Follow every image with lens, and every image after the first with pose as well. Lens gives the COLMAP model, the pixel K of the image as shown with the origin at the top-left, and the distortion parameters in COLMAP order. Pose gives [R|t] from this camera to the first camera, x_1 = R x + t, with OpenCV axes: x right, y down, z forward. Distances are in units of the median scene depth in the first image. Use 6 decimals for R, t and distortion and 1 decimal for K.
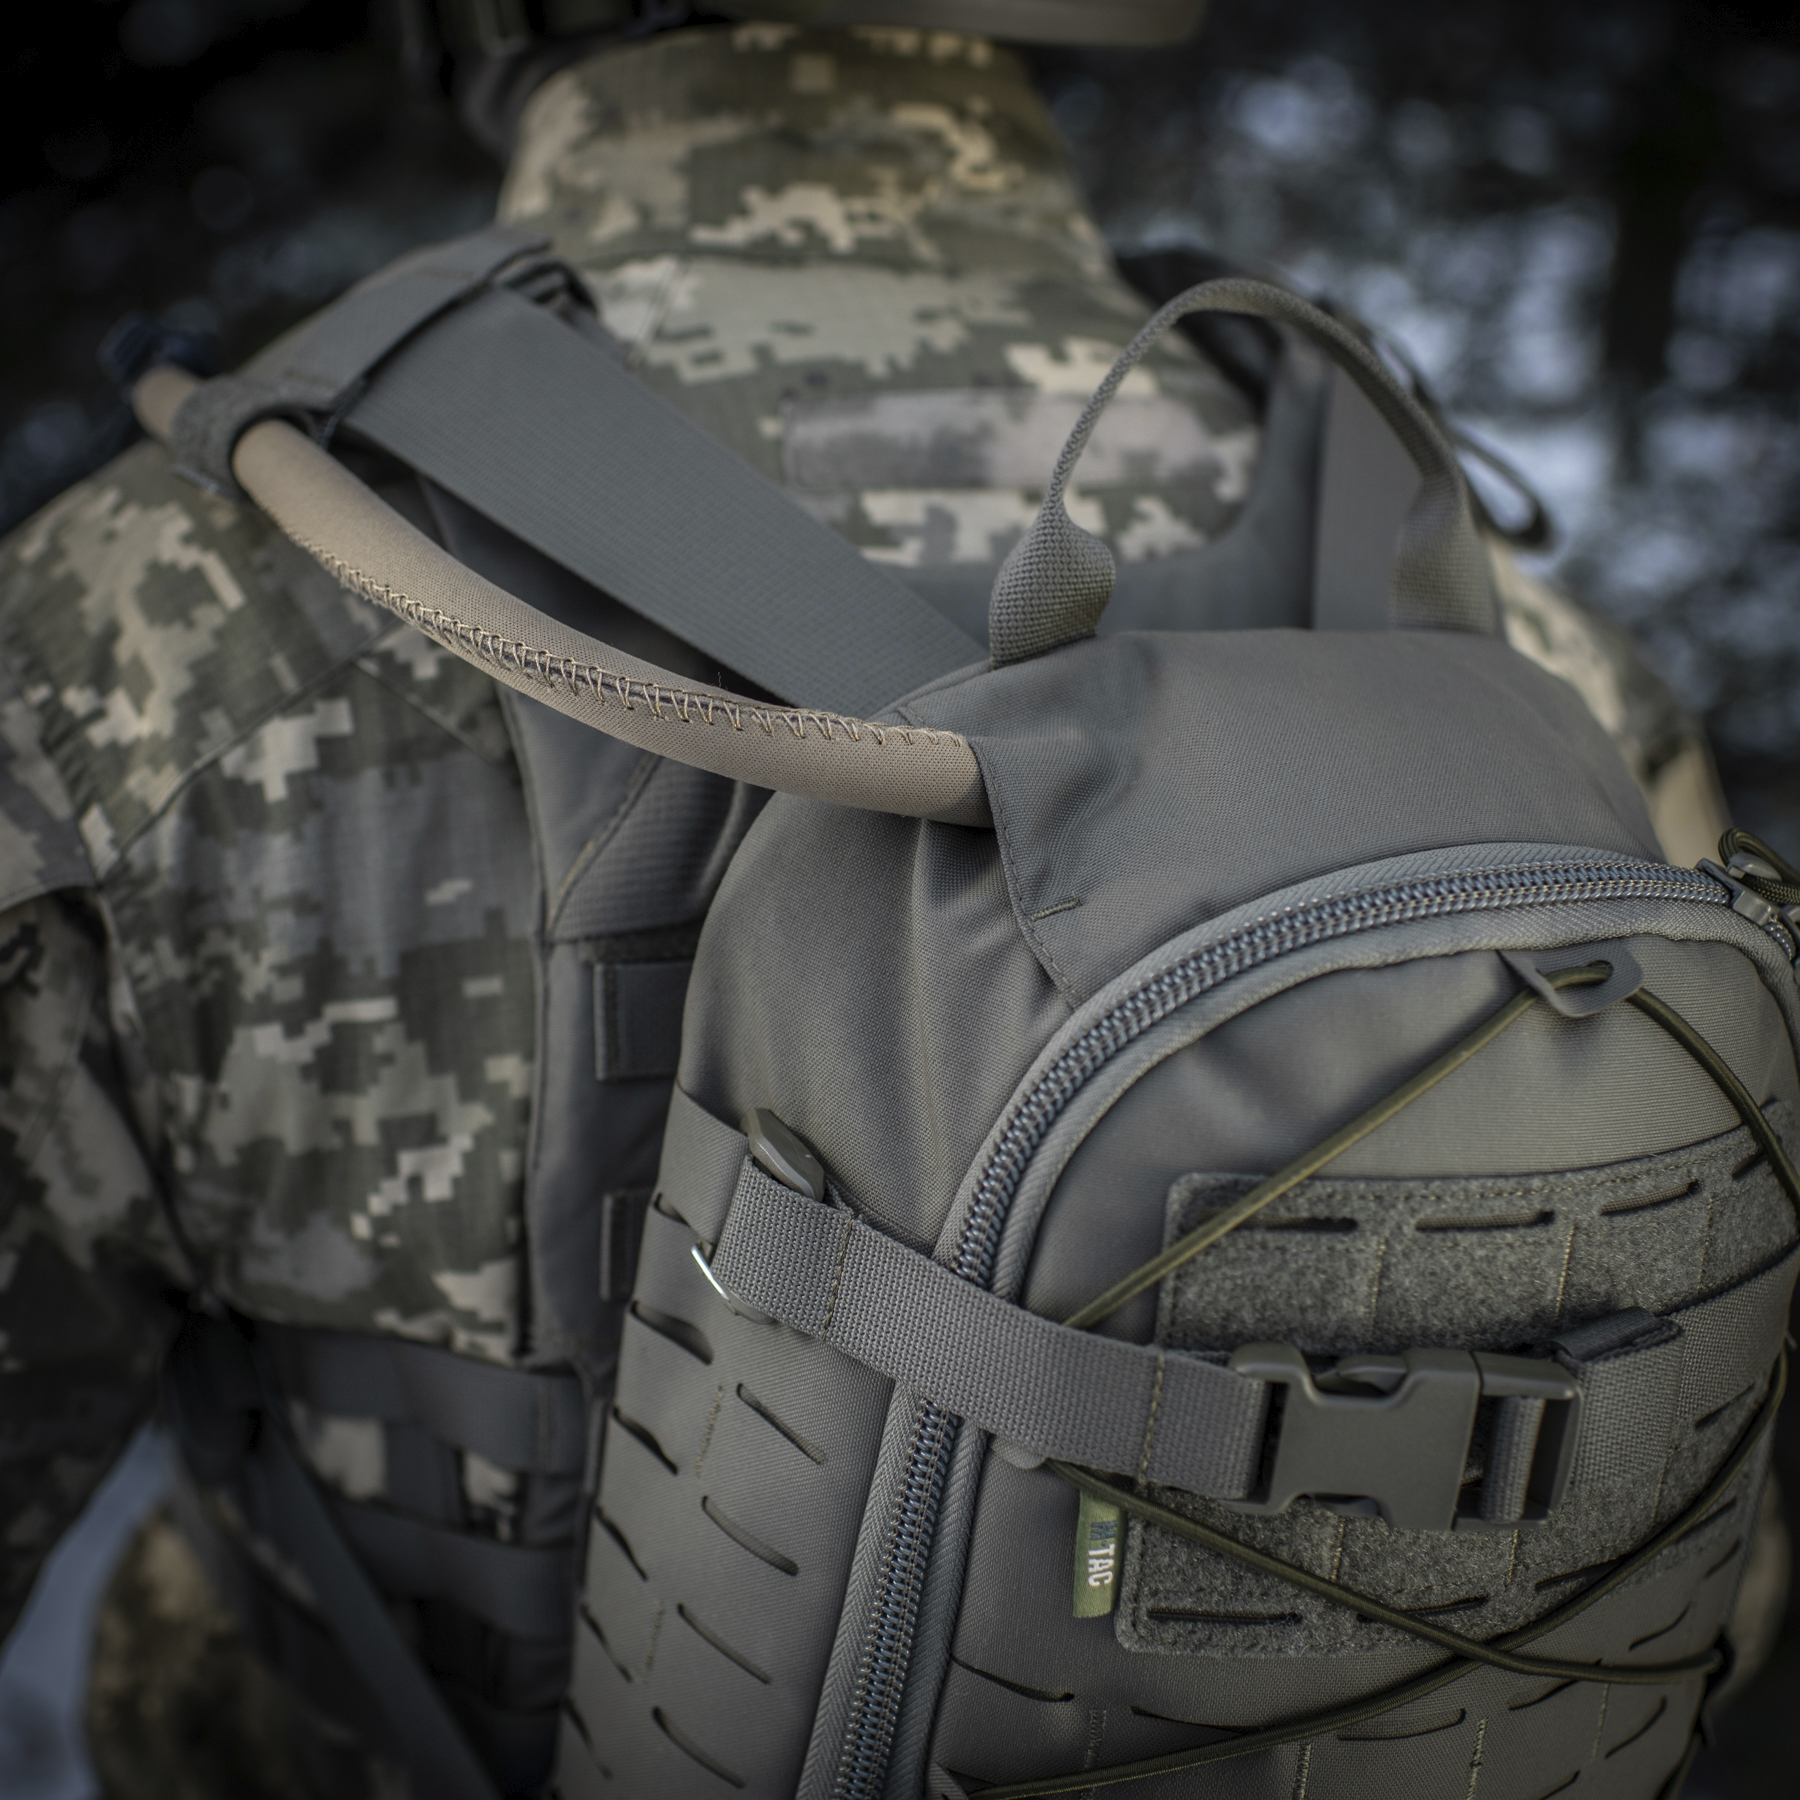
lens RADIAL K [[2491.7, 0, 900.0], [0, 2491.7, 900.0], [0, 0, 1]] dist [-0.001648, 0.002106]
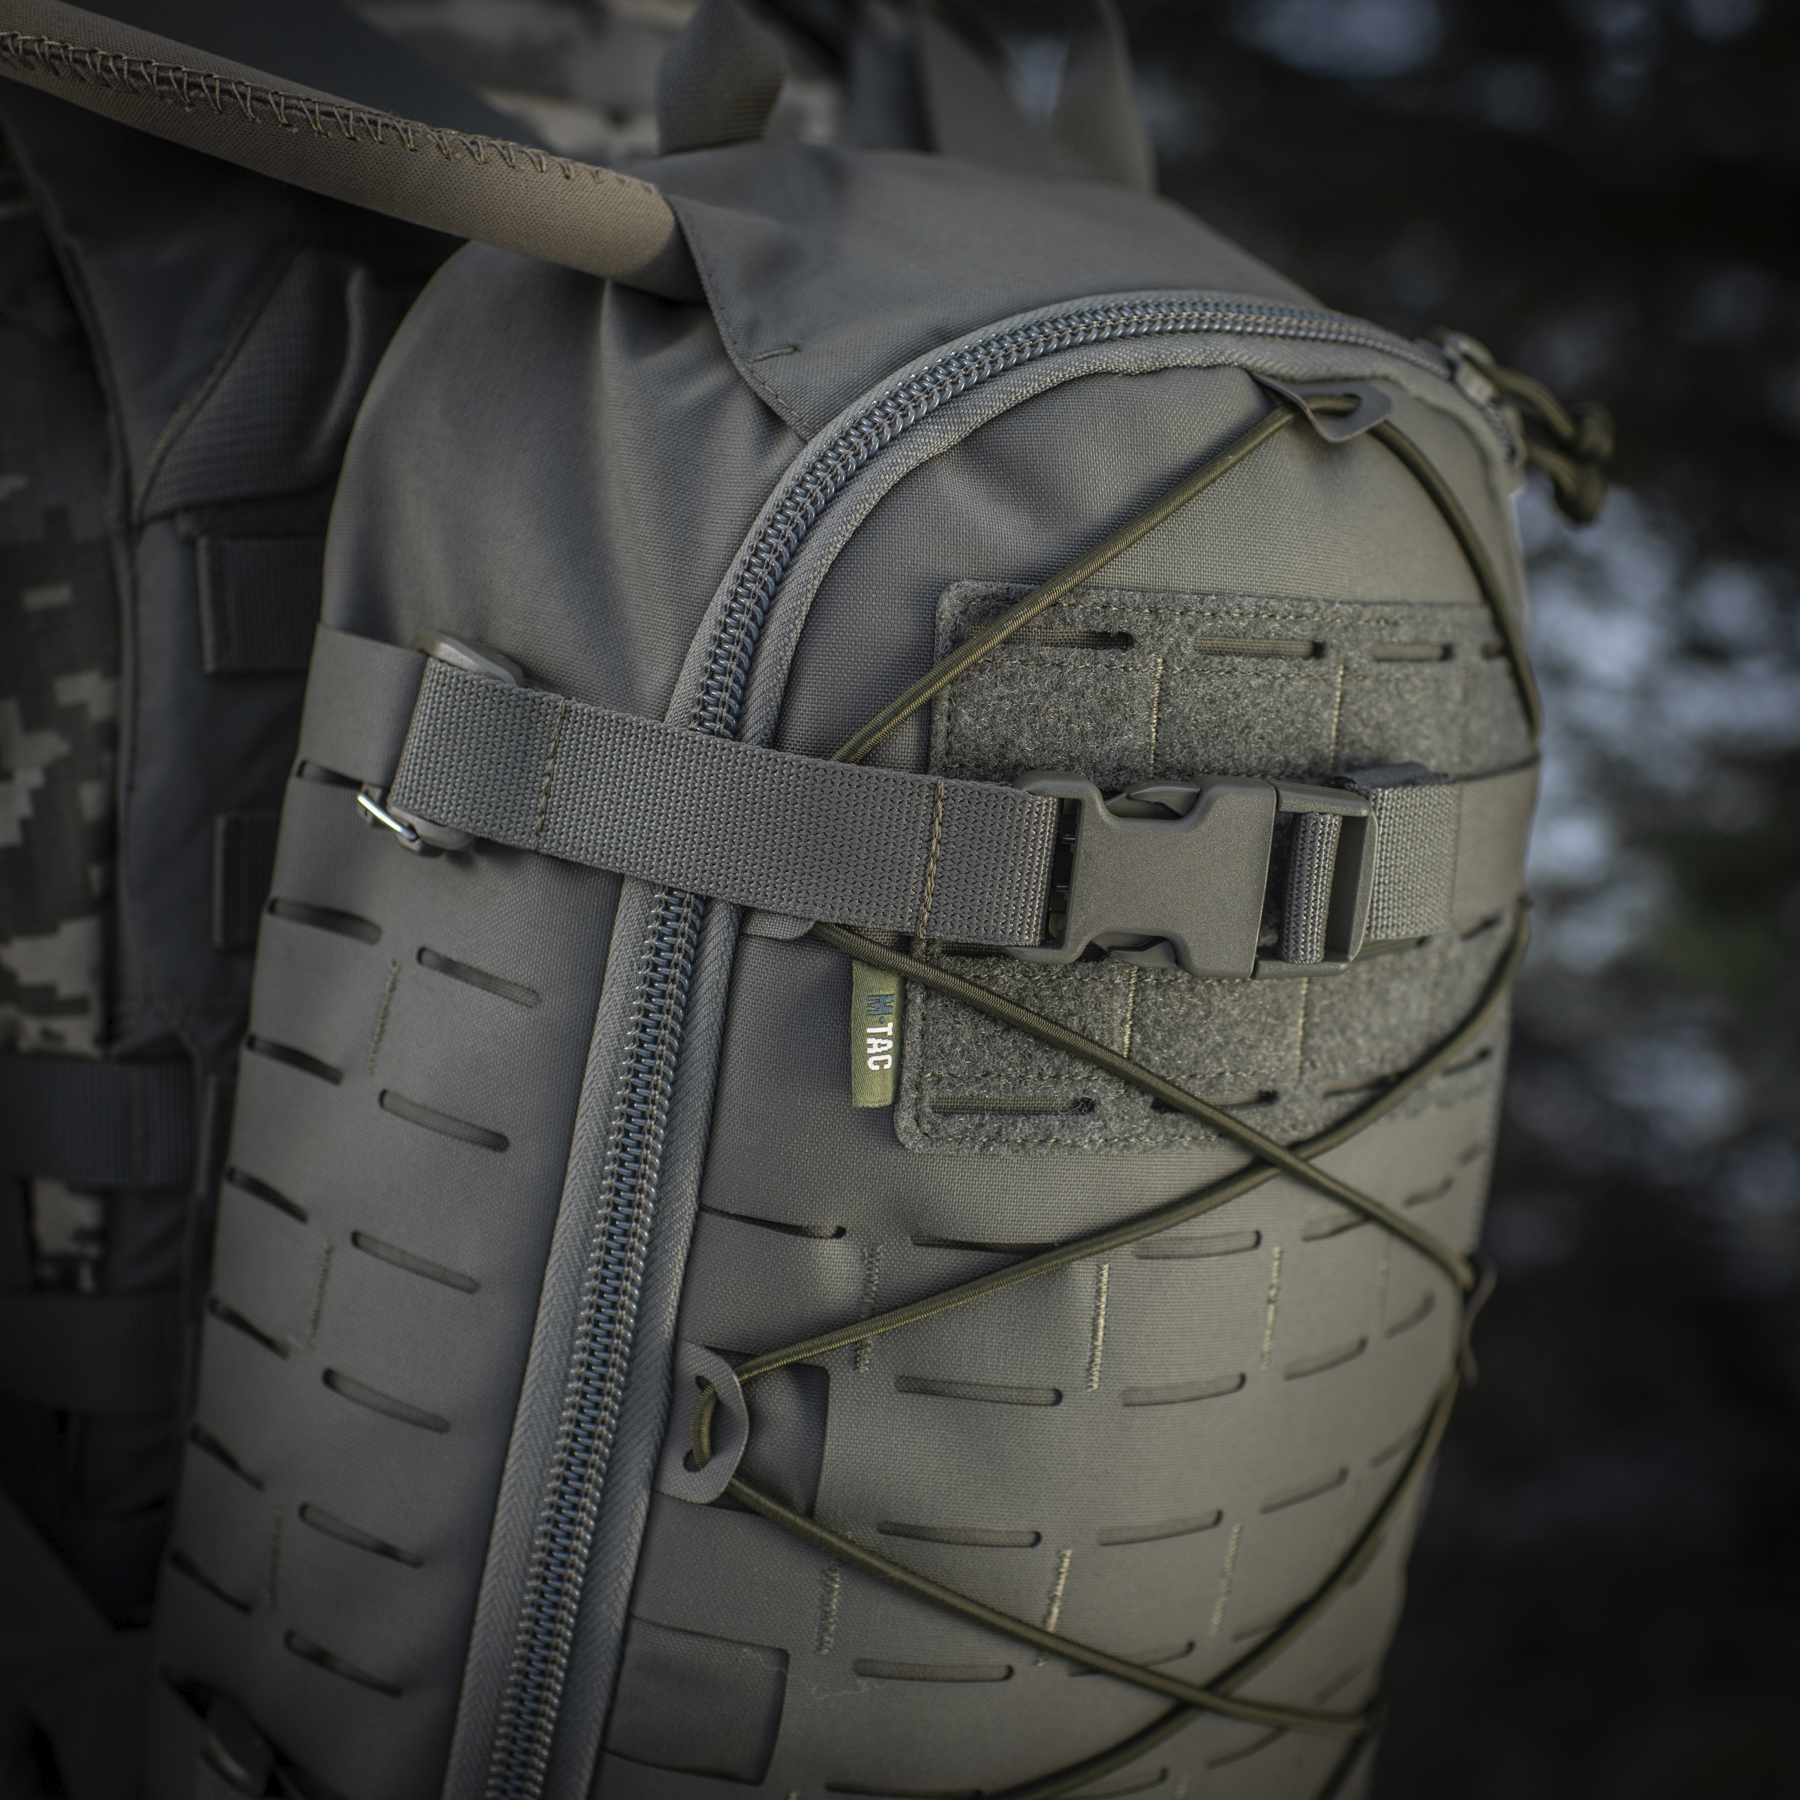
lens RADIAL K [[2939.8, 0, 900.0], [0, 2939.8, 900.0], [0, 0, 1]] dist [-0.037070, 0.112940]
pose [[0.971776, -0.043027, 0.231950, -0.151445], [0.065541, 0.993761, -0.090243, 0.306163], [-0.226620, 0.102898, 0.968533, -0.023385]]
